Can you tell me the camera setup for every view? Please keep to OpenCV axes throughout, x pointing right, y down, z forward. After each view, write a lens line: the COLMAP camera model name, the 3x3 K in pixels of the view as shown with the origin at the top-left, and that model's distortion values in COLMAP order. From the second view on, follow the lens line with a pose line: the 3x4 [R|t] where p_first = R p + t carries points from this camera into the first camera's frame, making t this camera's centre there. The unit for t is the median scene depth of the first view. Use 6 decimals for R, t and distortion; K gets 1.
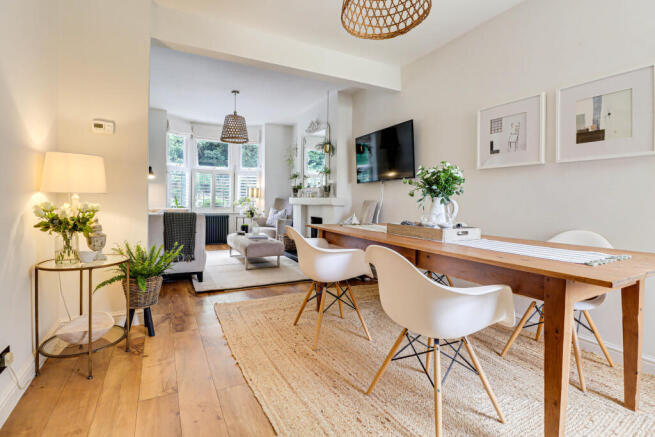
lens RADIAL K [[305.6, 0, 316.7], [0, 305.6, 203.2], [0, 0, 1]] dist [-0.007971, -0.006641]
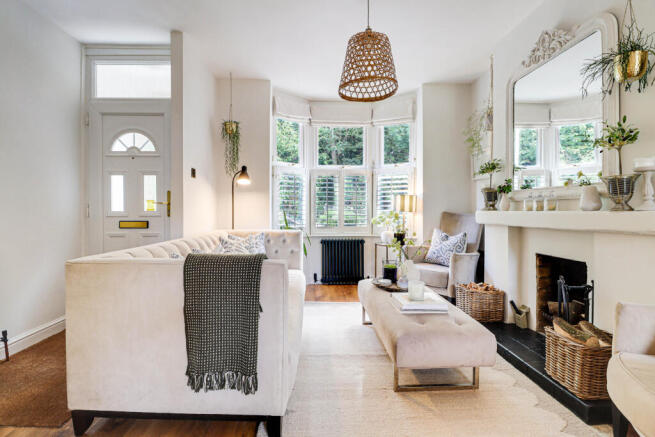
lens RADIAL K [[305.6, 0, 327.6], [0, 305.6, 215.2], [0, 0, 1]] dist [-0.007971, -0.006641]
pose [[0.910760, -0.006009, -0.412892, -0.106050], [0.005145, 0.999982, -0.003205, -0.011189], [0.412904, 0.000795, 0.910774, 0.436721]]
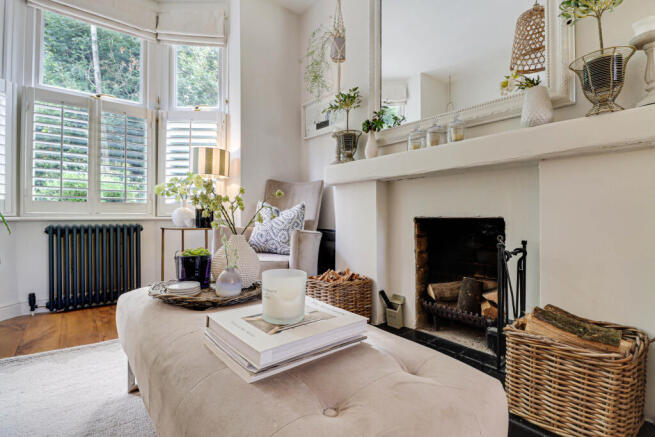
lens RADIAL K [[305.6, 0, 319.0], [0, 305.6, 213.9], [0, 0, 1]] dist [-0.007971, -0.006641]
pose [[0.979957, -0.011896, 0.198852, -0.166902], [0.015634, 0.999729, -0.017241, 0.041592], [-0.198593, 0.020005, 0.979878, 0.665163]]
